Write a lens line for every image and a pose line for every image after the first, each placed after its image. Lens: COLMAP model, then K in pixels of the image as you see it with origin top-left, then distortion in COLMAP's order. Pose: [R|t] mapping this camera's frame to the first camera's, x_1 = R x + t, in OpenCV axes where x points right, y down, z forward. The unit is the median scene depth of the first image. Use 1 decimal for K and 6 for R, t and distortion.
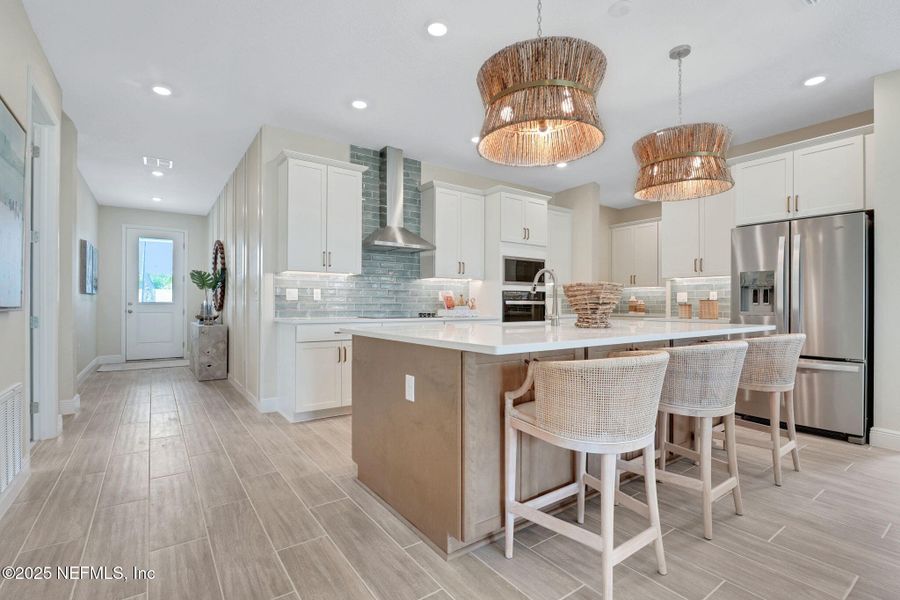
lens RADIAL K [[415.2, 0, 446.5], [0, 415.2, 301.9], [0, 0, 1]] dist [-0.014808, -0.000321]
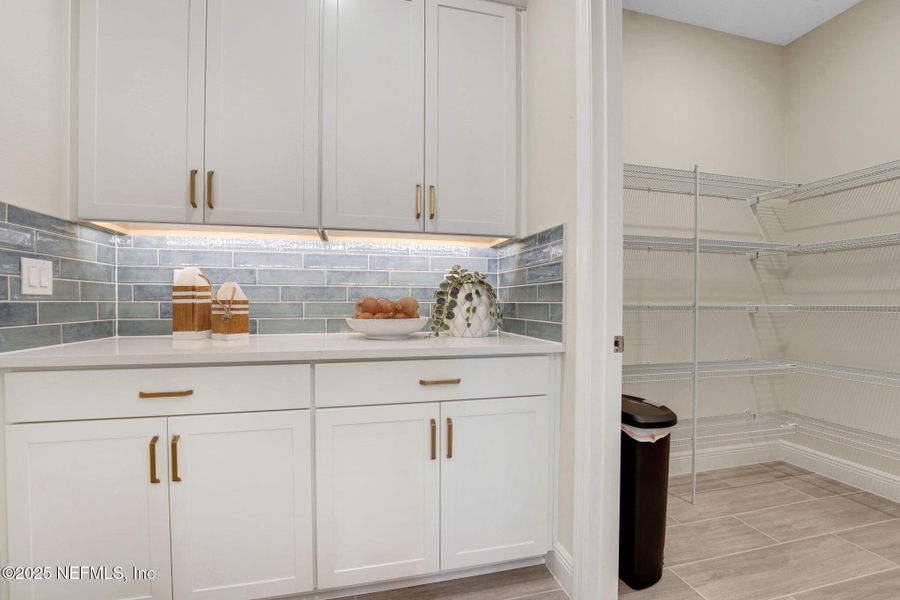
lens RADIAL K [[415.2, 0, 446.5], [0, 415.2, 301.9], [0, 0, 1]] dist [-0.014808, -0.000321]
pose [[0.359543, -0.005171, 0.933114, 0.404960], [-0.002923, 0.999973, 0.006668, 0.006941], [-0.933124, -0.005125, 0.359519, 1.109871]]
